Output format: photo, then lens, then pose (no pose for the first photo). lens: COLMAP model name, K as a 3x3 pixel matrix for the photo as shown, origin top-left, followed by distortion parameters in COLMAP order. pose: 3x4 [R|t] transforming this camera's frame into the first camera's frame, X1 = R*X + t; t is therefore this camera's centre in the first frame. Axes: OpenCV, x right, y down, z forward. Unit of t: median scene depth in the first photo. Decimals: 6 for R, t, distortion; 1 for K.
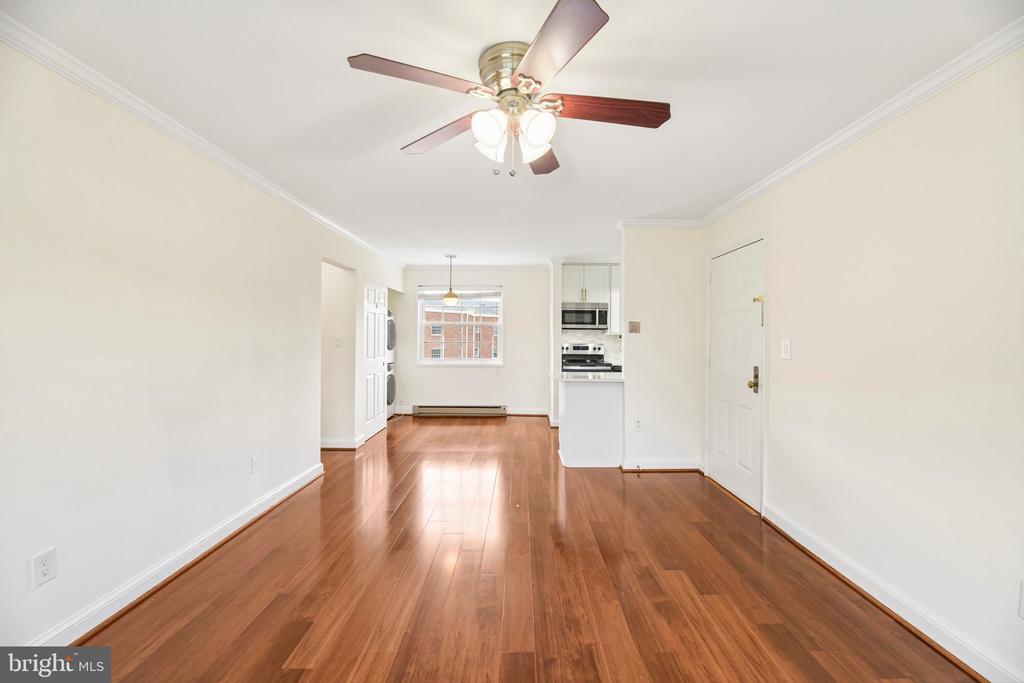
lens RADIAL K [[416.9, 0, 519.9], [0, 416.9, 339.1], [0, 0, 1]] dist [-0.000503, -0.000246]
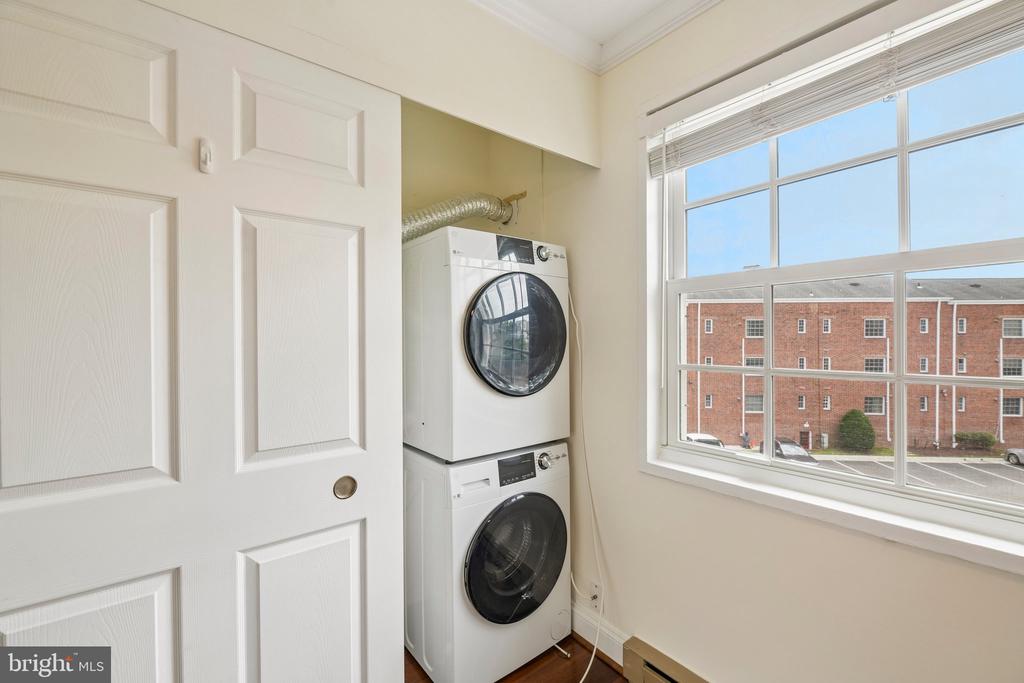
lens RADIAL K [[434.9, 0, 519.9], [0, 434.9, 339.3], [0, 0, 1]] dist [-0.001348, -0.000253]
pose [[0.627267, -0.008209, -0.778761, -0.105153], [0.001194, 0.999953, -0.009579, -0.005767], [0.778804, 0.005079, 0.627247, 0.790137]]
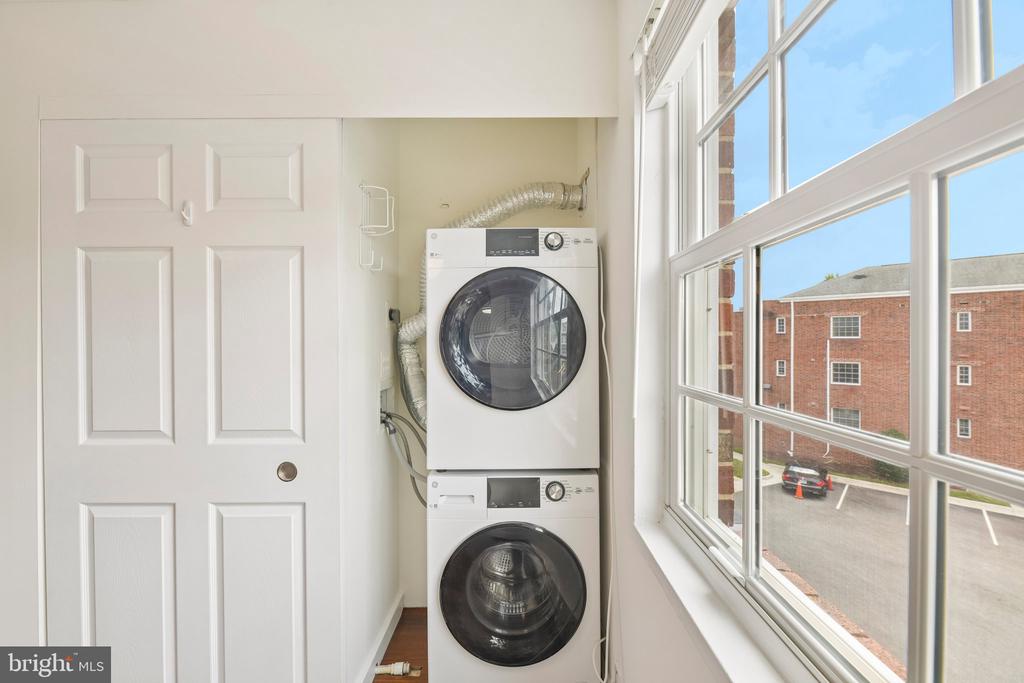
lens RADIAL K [[434.9, 0, 519.9], [0, 434.9, 339.3], [0, 0, 1]] dist [-0.001348, -0.000253]
pose [[-0.000060, -0.006988, -0.999976, -0.083120], [-0.005781, 0.999959, -0.006988, -0.009087], [0.999983, 0.005780, -0.000101, 0.943484]]
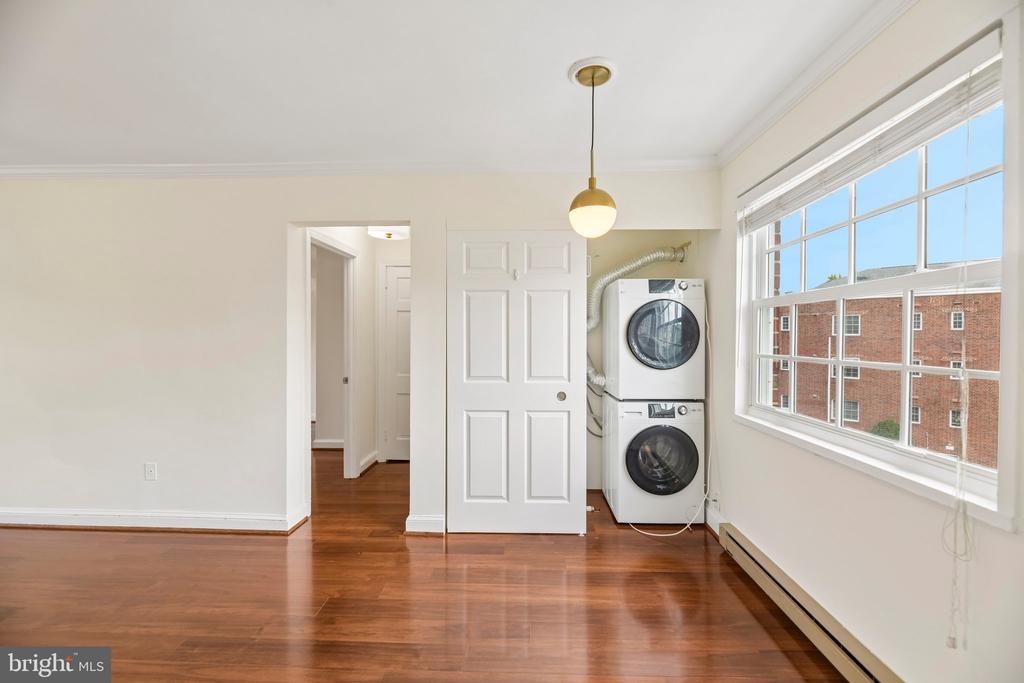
lens RADIAL K [[416.9, 0, 519.9], [0, 416.9, 339.1], [0, 0, 1]] dist [-0.000503, -0.000246]
pose [[-0.023676, 0.003531, -0.999713, 0.114678], [-0.011778, 0.999923, 0.003810, -0.006066], [0.999650, 0.011865, -0.023632, 0.811487]]
